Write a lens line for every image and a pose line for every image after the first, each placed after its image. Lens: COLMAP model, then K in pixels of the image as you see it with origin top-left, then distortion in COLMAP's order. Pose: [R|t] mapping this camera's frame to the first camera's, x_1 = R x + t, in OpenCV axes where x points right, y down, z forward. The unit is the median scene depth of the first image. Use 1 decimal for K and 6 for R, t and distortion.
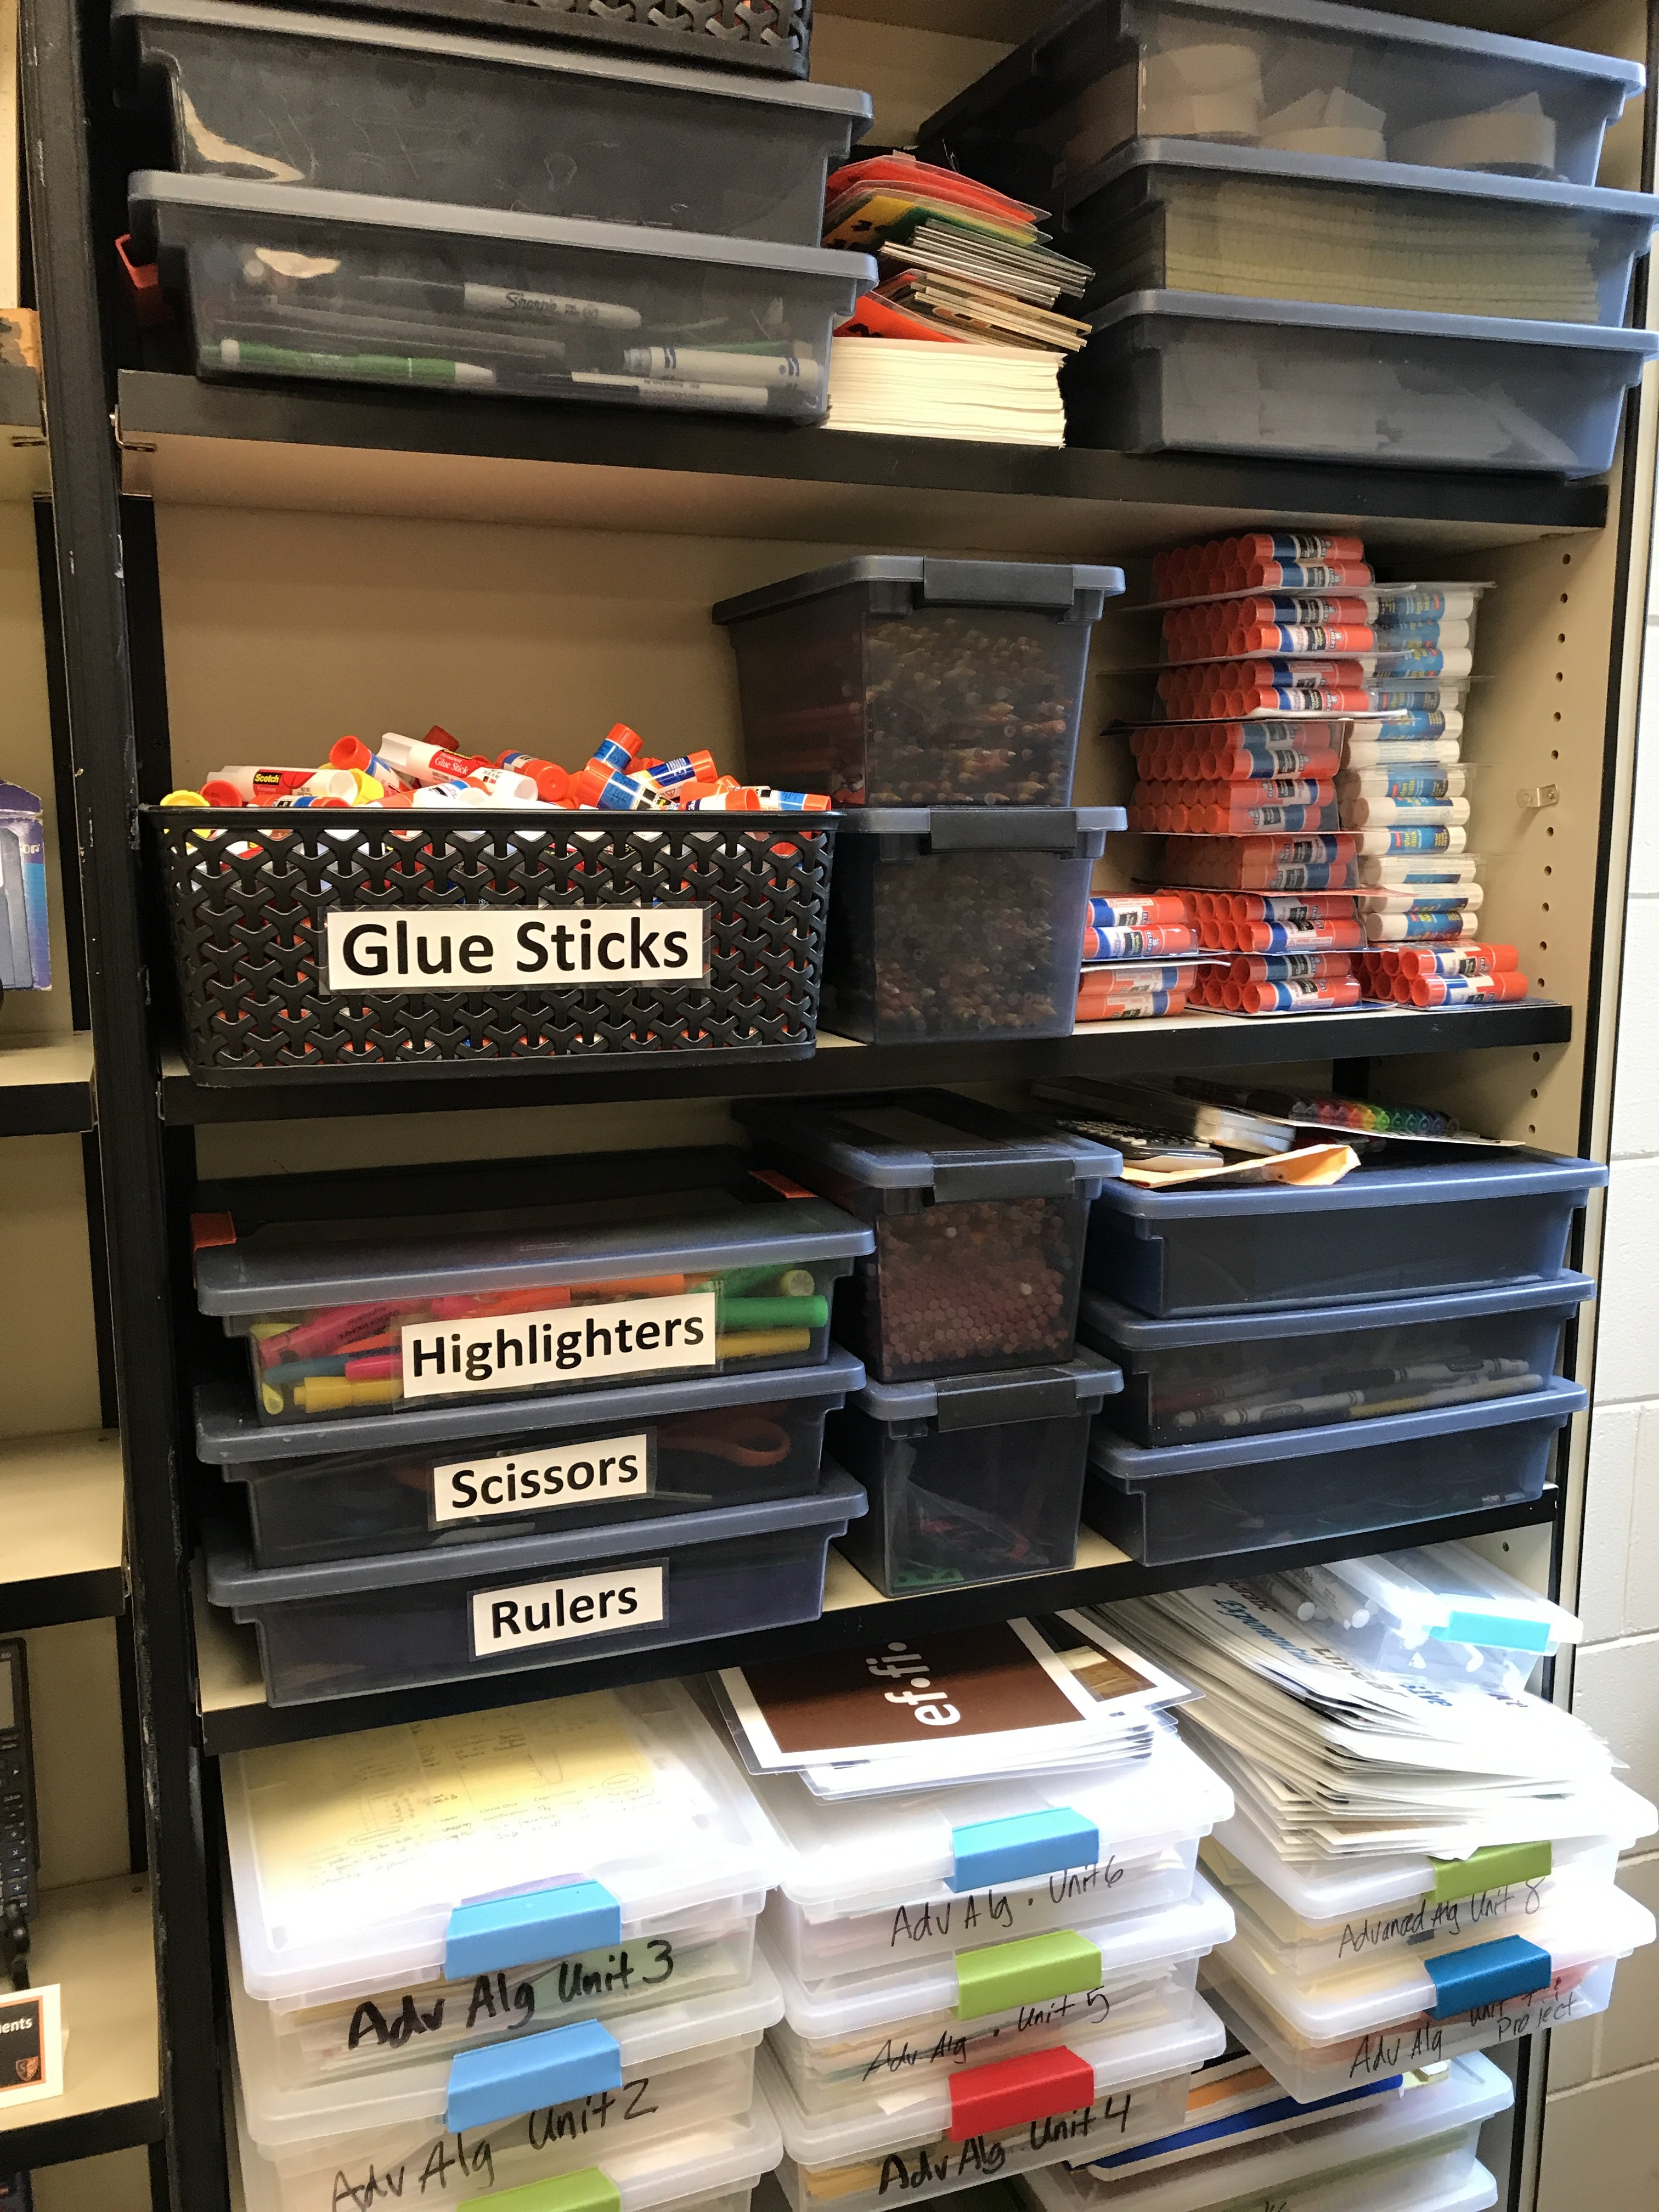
lens RADIAL K [[1811.7, 0, 829.5], [0, 1811.7, 1106.0], [0, 0, 1]] dist [0.022742, -0.003557]
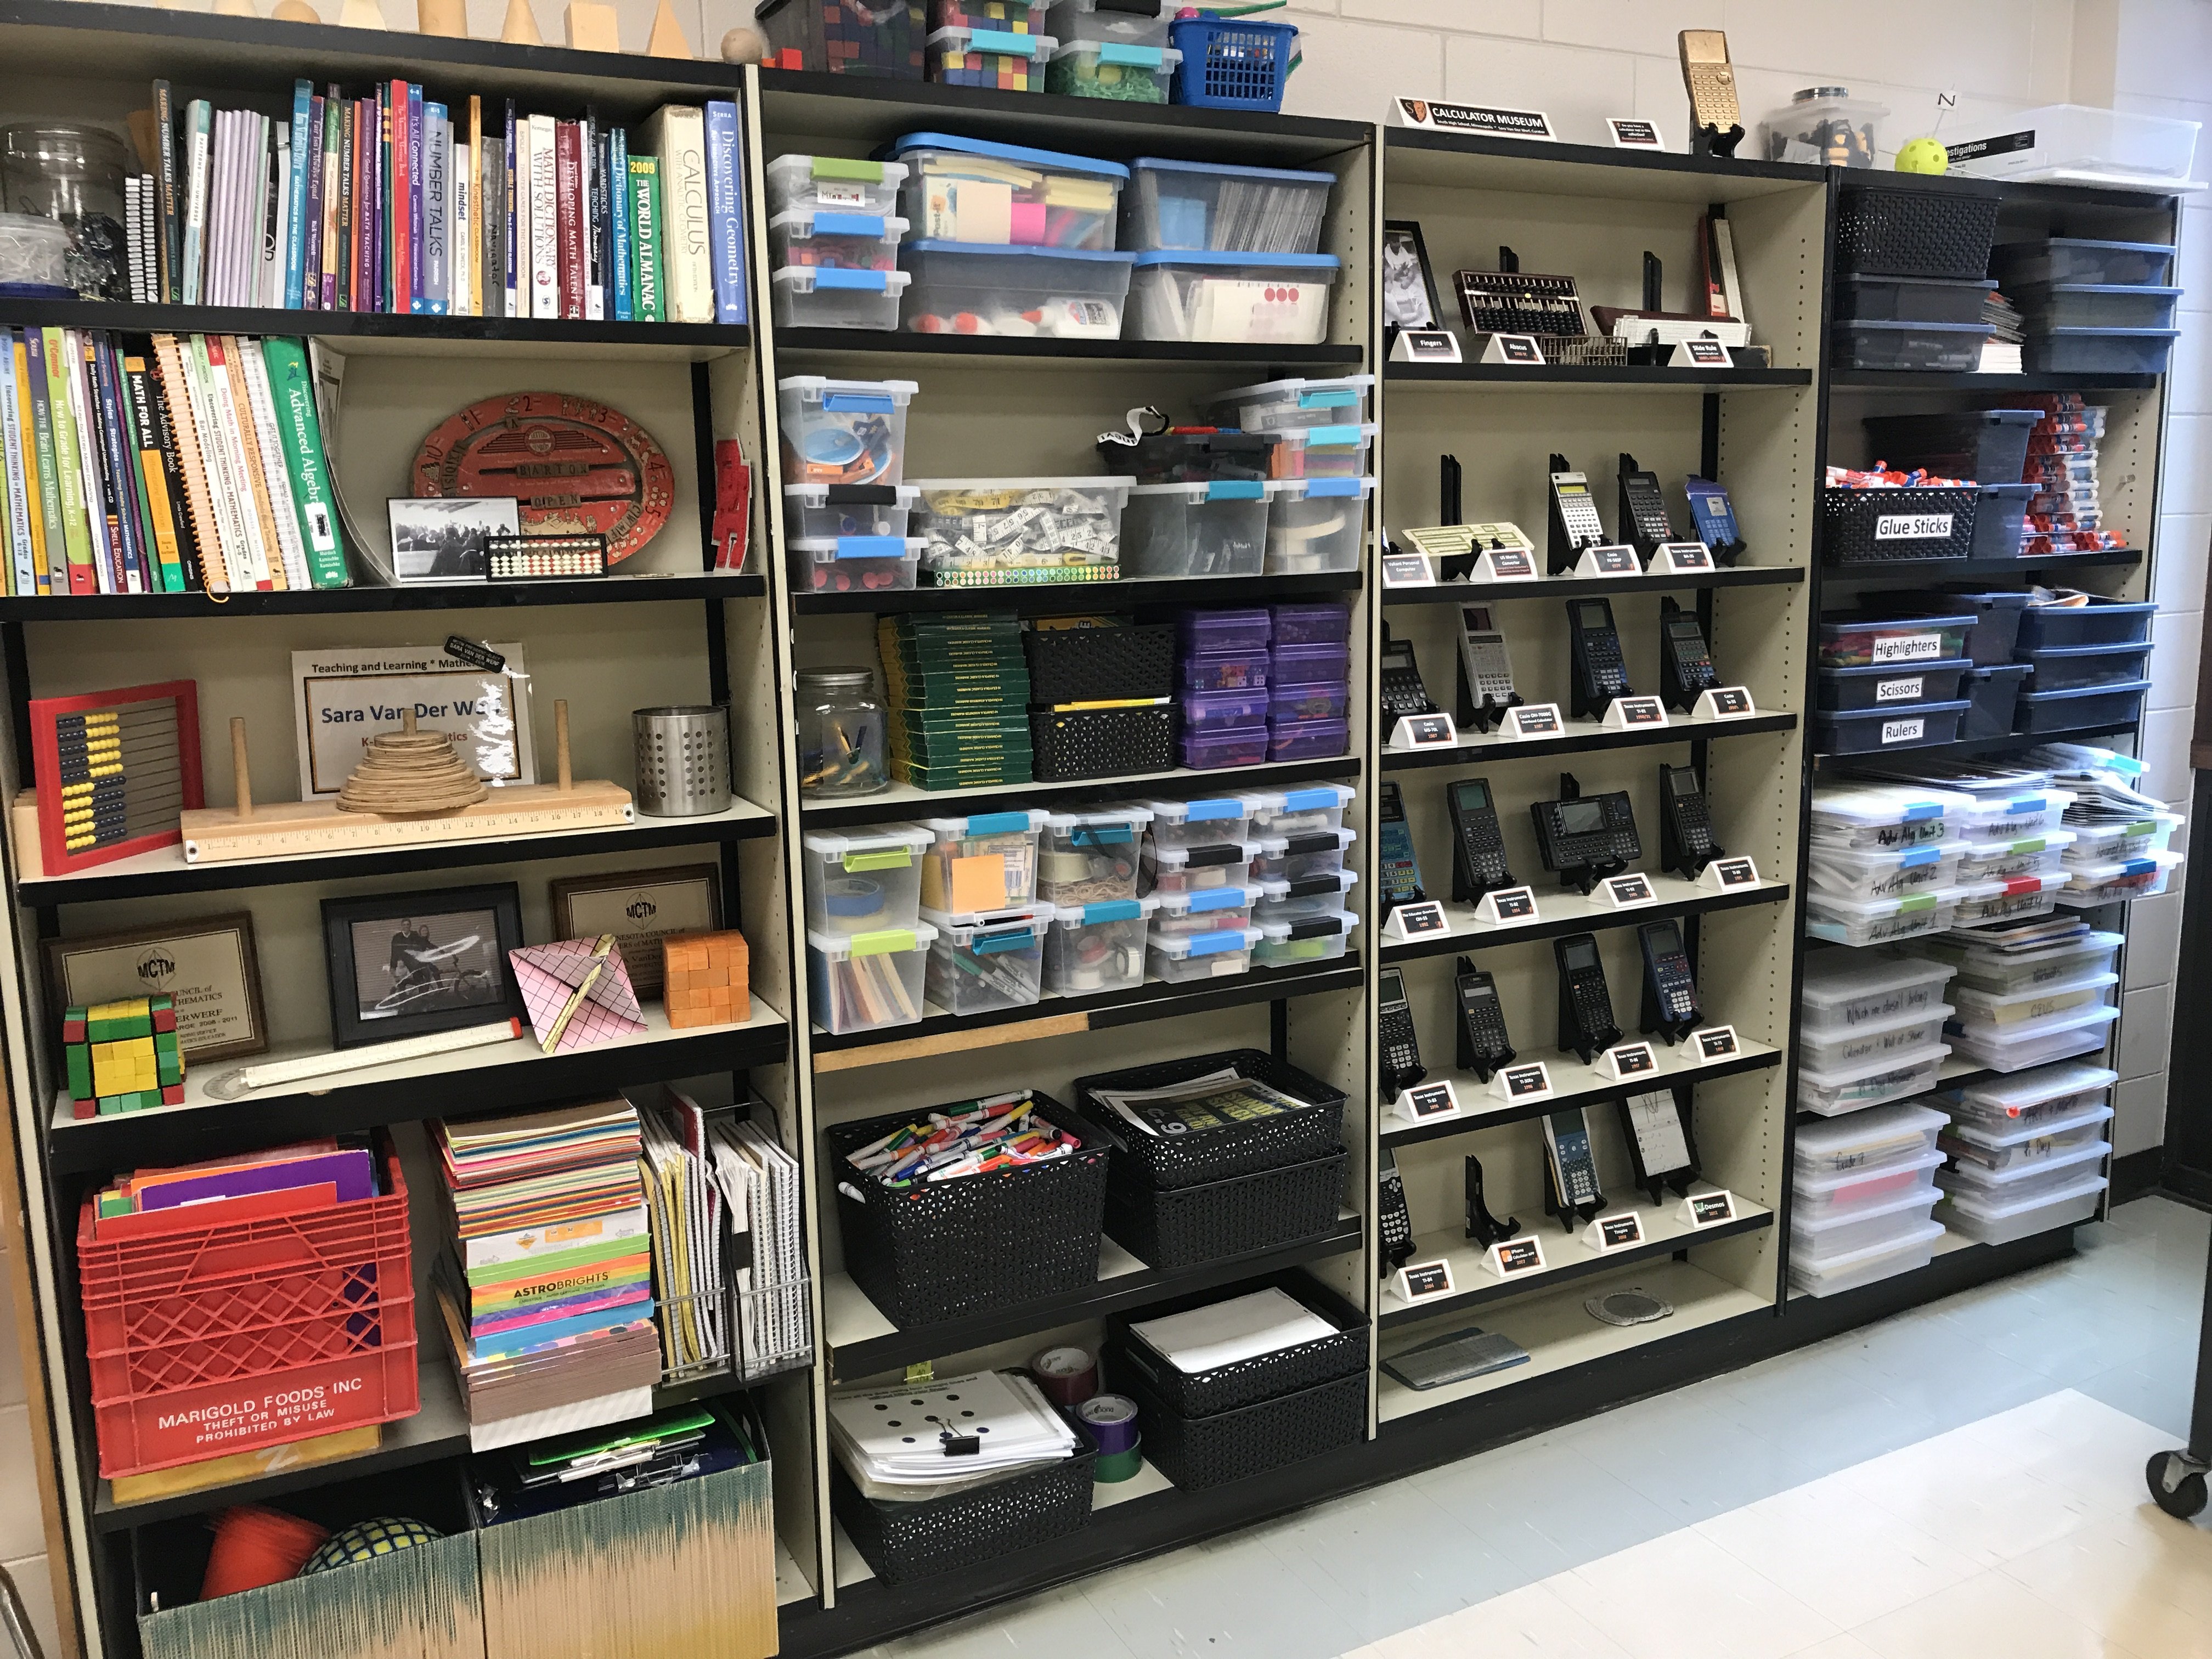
lens RADIAL K [[1827.2, 0, 1106.0], [0, 1827.2, 829.5], [0, 0, 1]] dist [-0.011061, 0.006788]
pose [[0.992970, -0.042861, 0.110331, -2.014215], [0.041873, 0.999060, 0.011254, 0.369644], [-0.110710, -0.006555, 0.993831, -2.195555]]
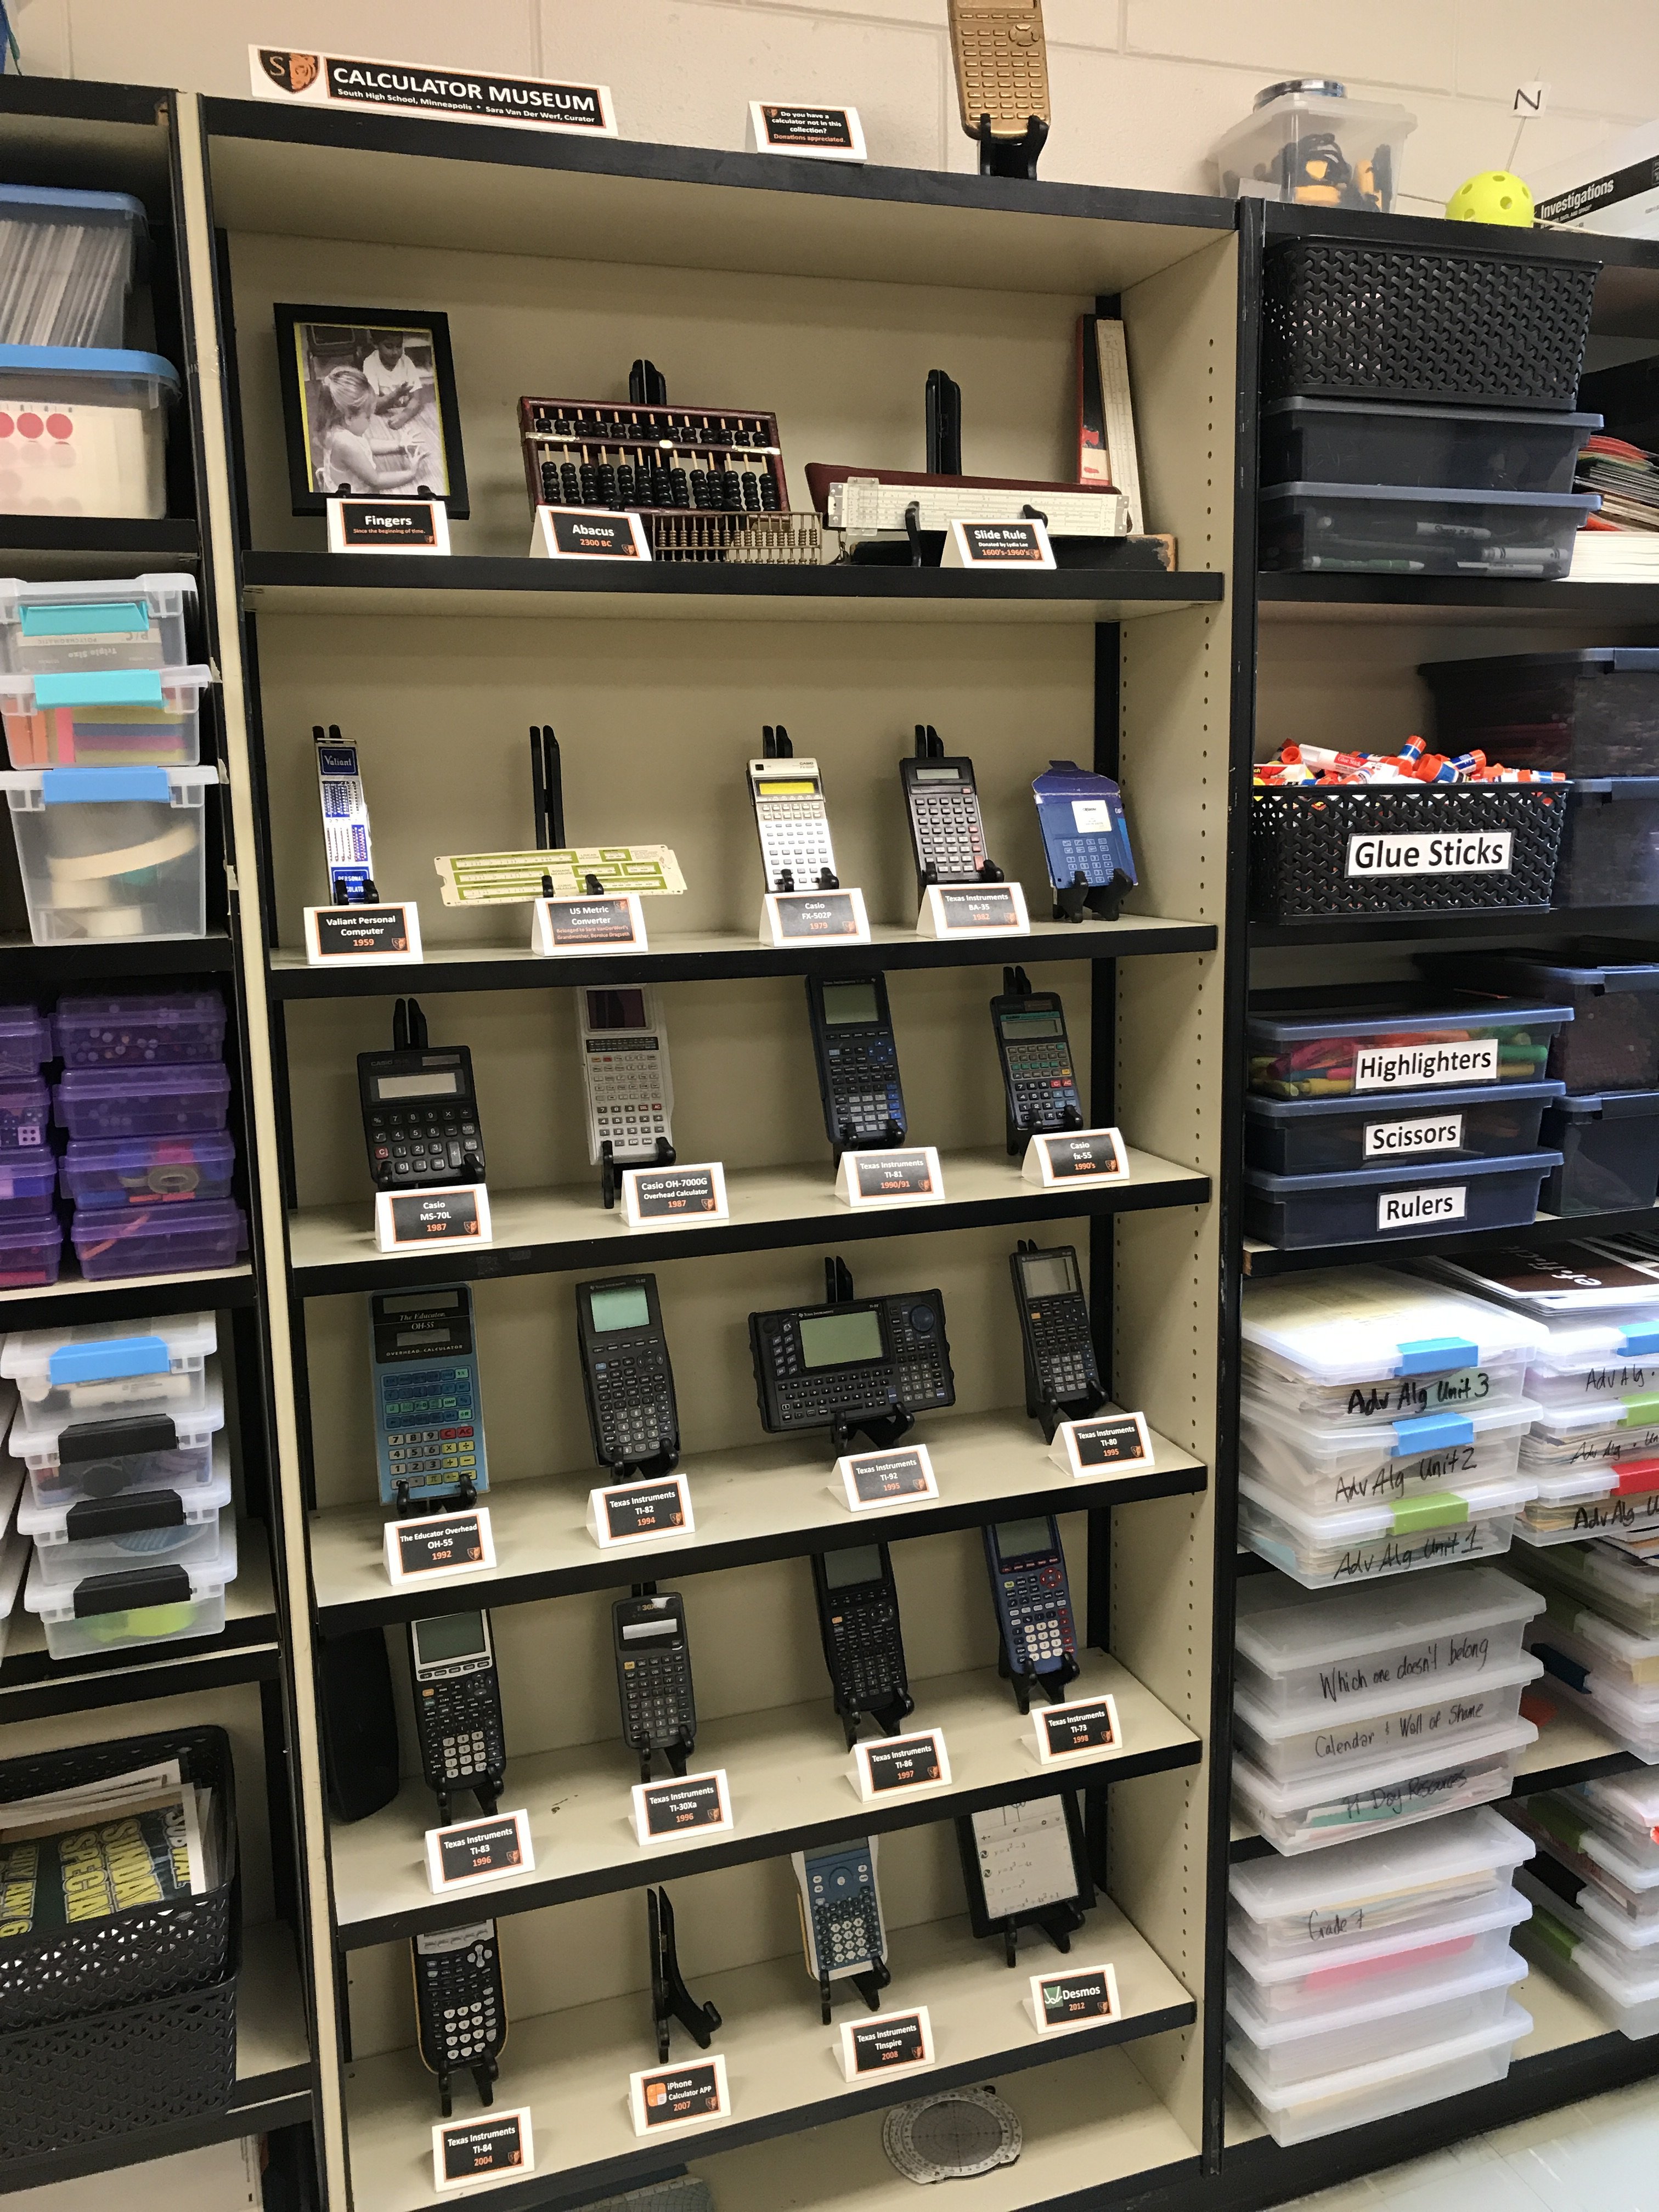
lens RADIAL K [[1808.2, 0, 832.2], [0, 1808.2, 1089.5], [0, 0, 1]] dist [0.010529, -0.011580]
pose [[0.999653, -0.014394, -0.022080, -0.736964], [0.014492, 0.999886, 0.004294, 0.142444], [0.022016, -0.004613, 0.999747, -0.924604]]
